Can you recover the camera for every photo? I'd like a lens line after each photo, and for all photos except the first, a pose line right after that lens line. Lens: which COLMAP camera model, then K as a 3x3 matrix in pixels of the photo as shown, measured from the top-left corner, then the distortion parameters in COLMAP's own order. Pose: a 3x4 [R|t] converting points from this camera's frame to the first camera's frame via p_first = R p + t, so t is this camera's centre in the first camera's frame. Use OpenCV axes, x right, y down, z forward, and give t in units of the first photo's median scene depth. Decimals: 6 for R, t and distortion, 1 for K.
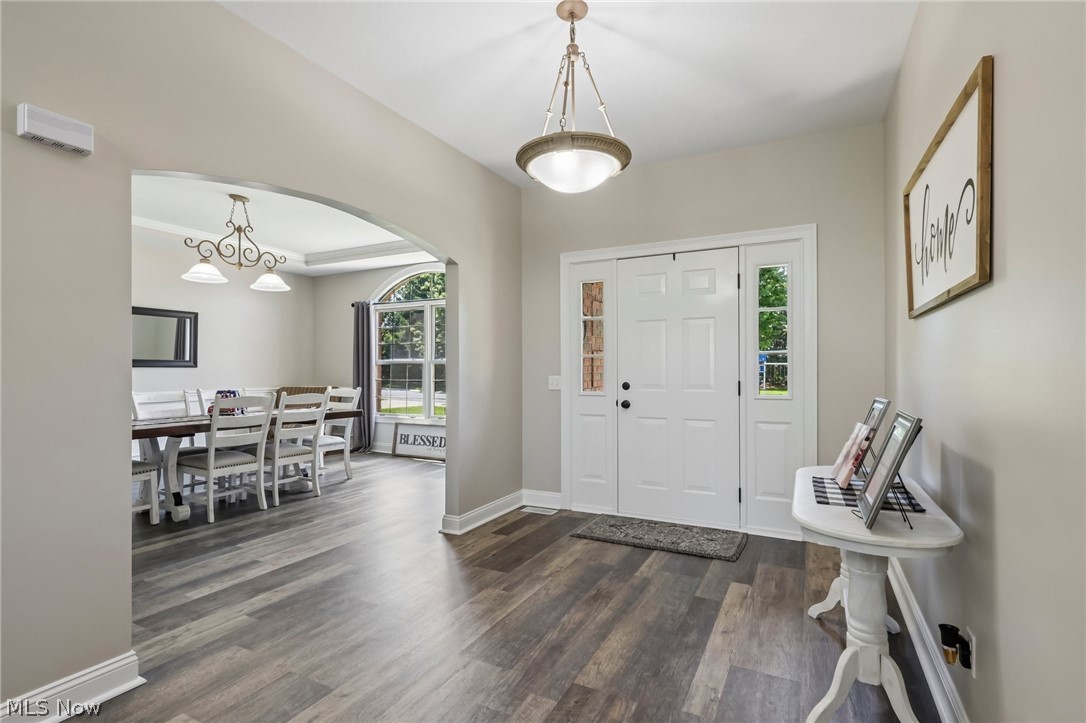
lens RADIAL K [[518.0, 0, 539.3], [0, 518.0, 368.6], [0, 0, 1]] dist [-0.010040, 0.001538]
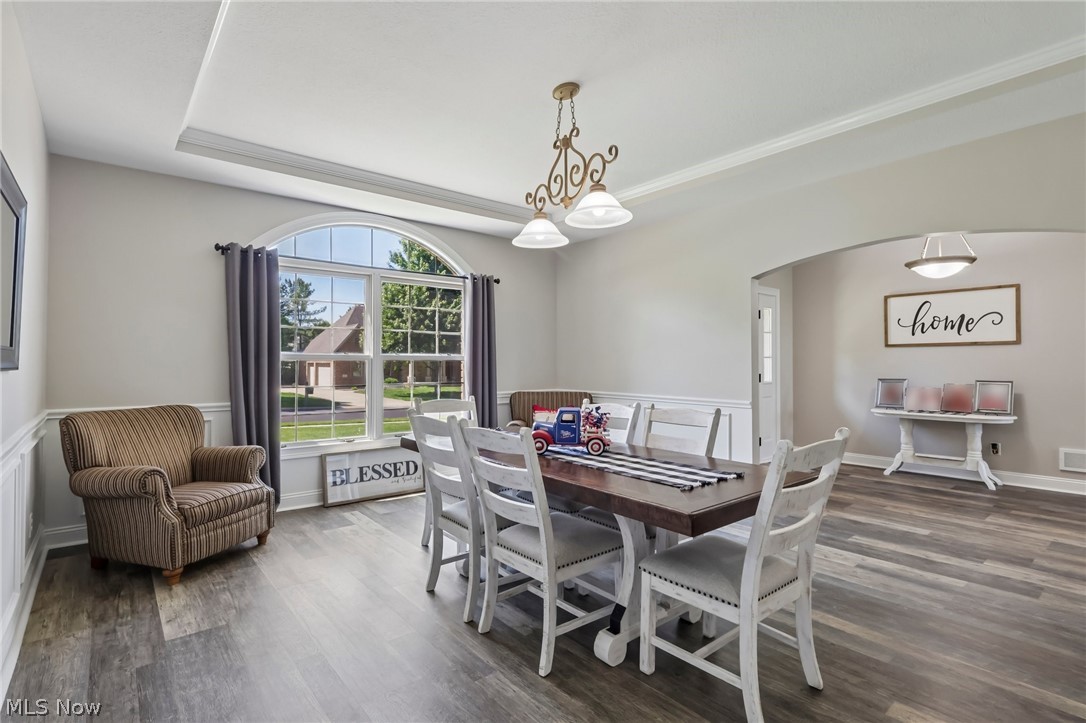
lens RADIAL K [[518.0, 0, 543.9], [0, 518.0, 360.8], [0, 0, 1]] dist [-0.010040, 0.001538]
pose [[0.400249, 0.003536, 0.916400, -1.630008], [0.001112, 0.999990, -0.004344, -0.010882], [-0.916406, 0.002757, 0.400241, 1.118218]]
